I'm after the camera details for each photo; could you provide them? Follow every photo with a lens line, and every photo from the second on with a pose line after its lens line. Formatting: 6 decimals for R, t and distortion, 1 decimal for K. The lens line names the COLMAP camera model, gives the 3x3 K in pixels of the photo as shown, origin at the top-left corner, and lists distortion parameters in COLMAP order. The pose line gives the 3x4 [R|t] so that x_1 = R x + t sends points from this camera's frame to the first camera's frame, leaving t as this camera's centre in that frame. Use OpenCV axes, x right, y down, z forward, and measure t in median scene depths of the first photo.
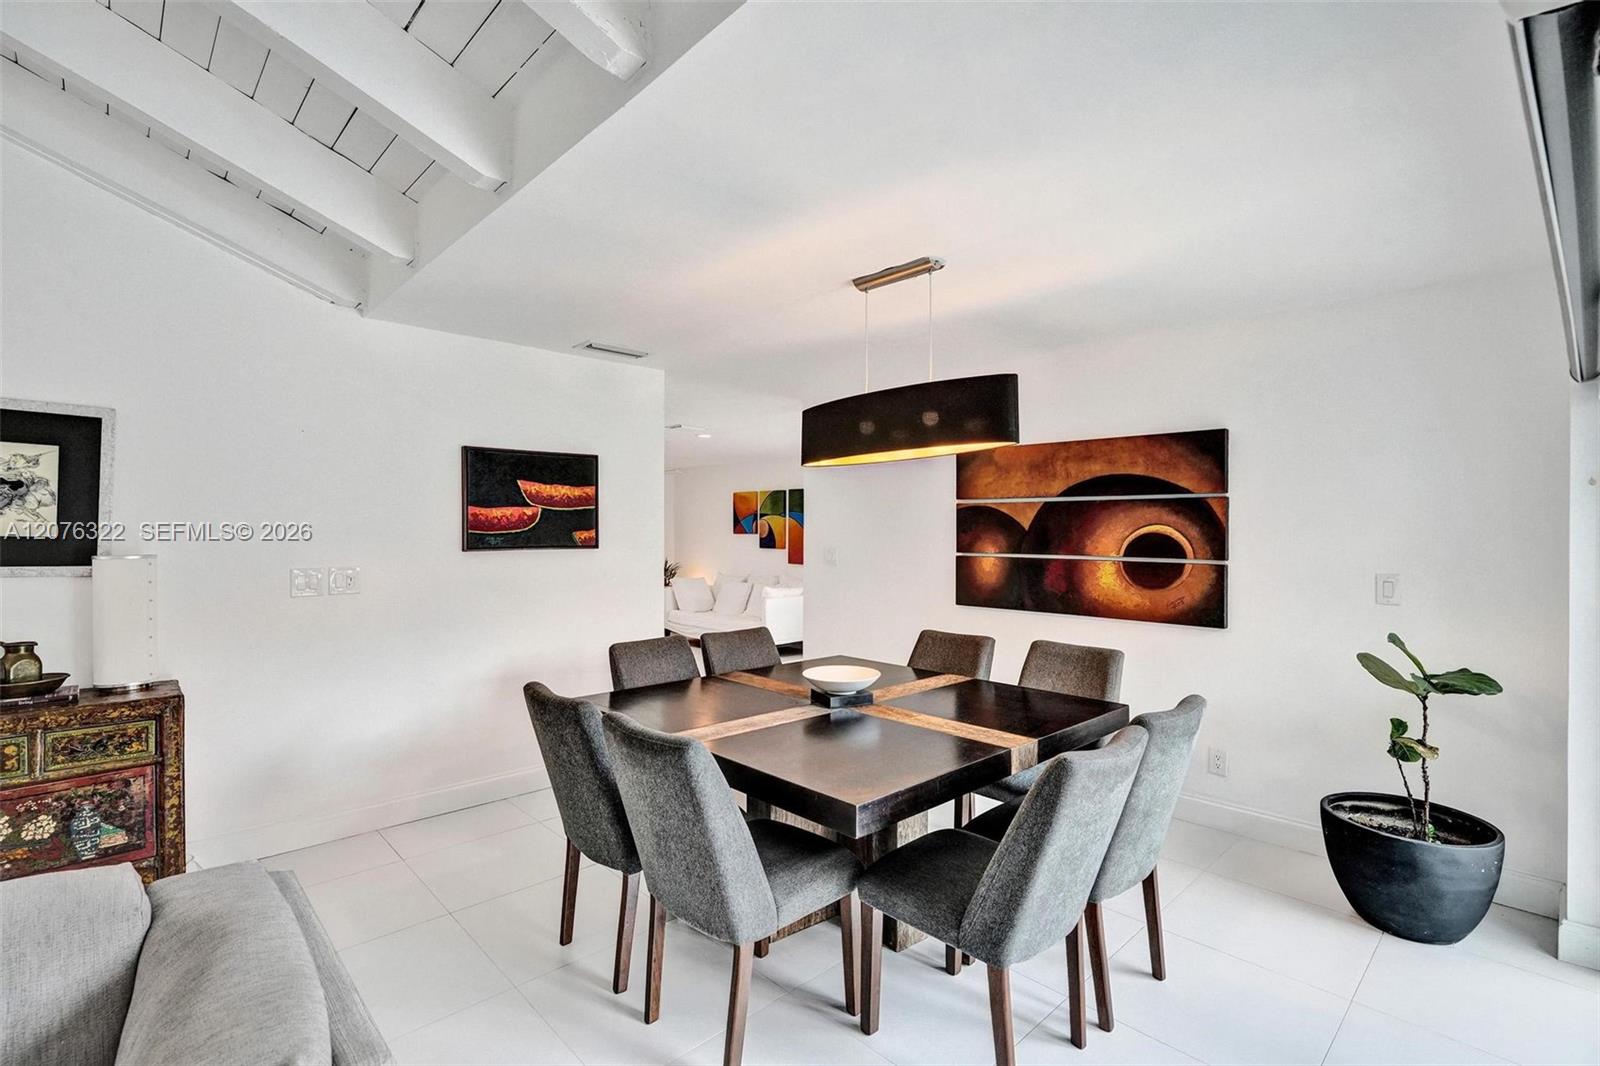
lens RADIAL K [[747.1, 0, 806.3], [0, 747.1, 531.1], [0, 0, 1]] dist [0.006048, 0.001087]
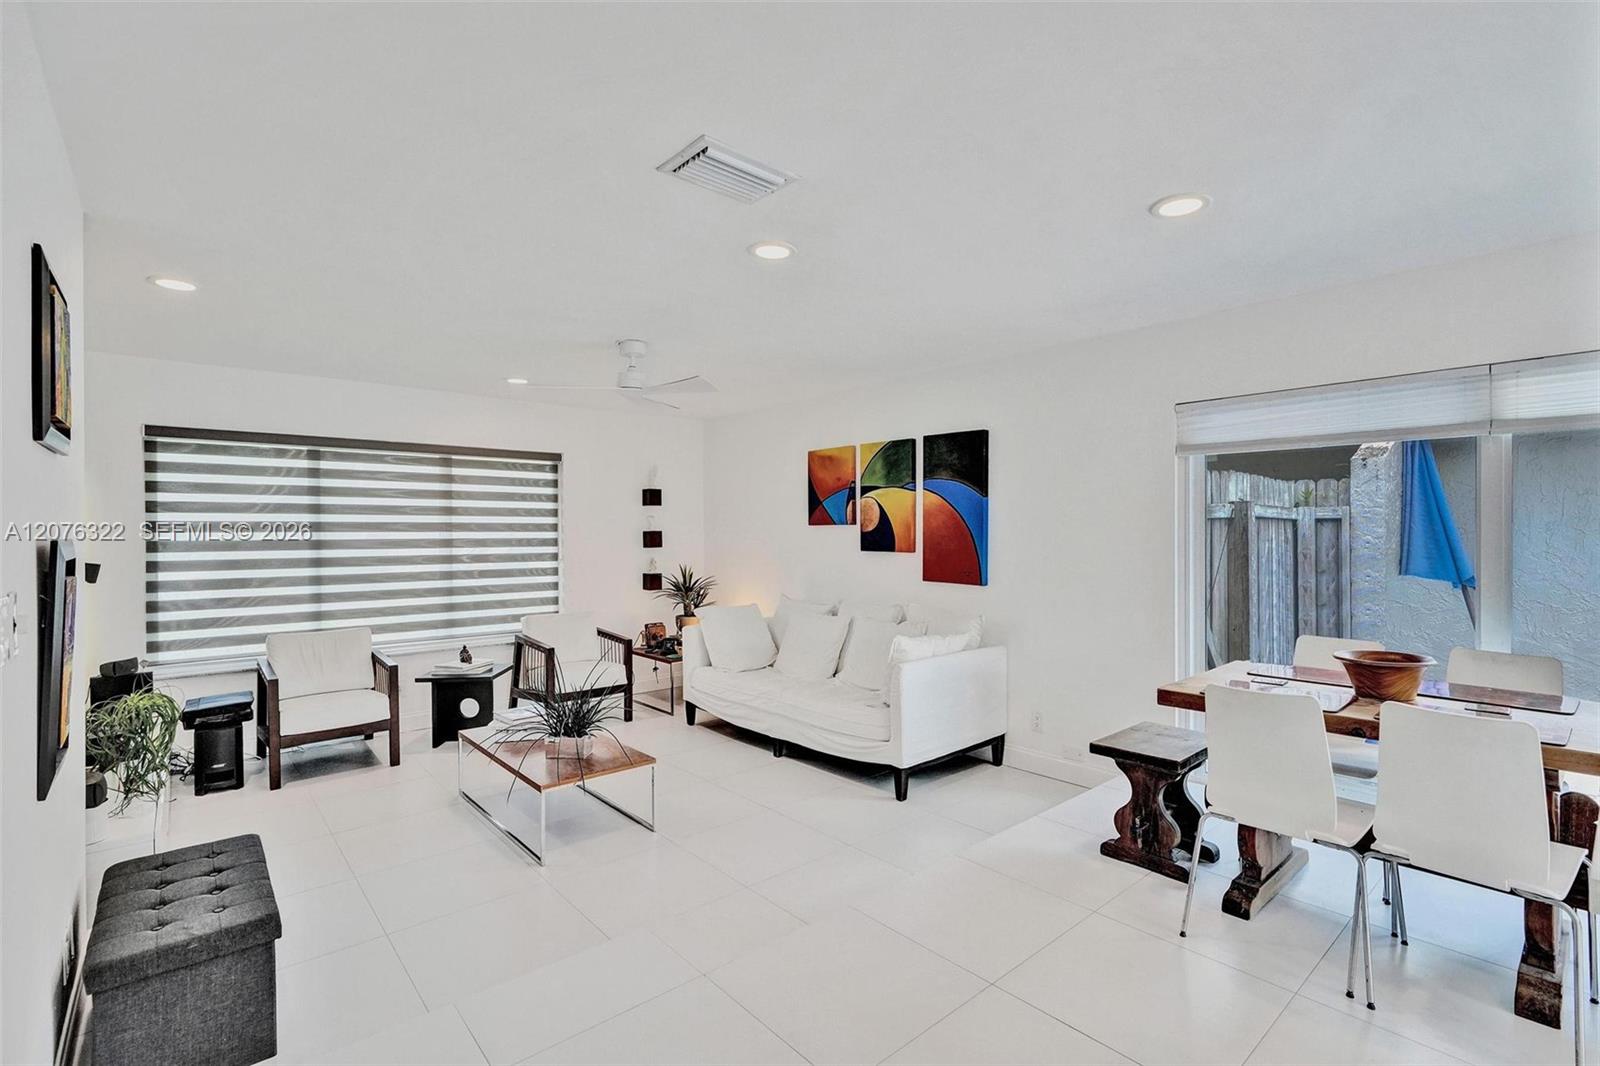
lens RADIAL K [[747.1, 0, 789.0], [0, 747.1, 531.6], [0, 0, 1]] dist [0.006048, 0.001087]
pose [[0.997903, -0.007389, -0.064308, -0.079443], [0.007605, 0.999966, 0.003110, 0.006736], [0.064282, -0.003593, 0.997925, 0.465489]]
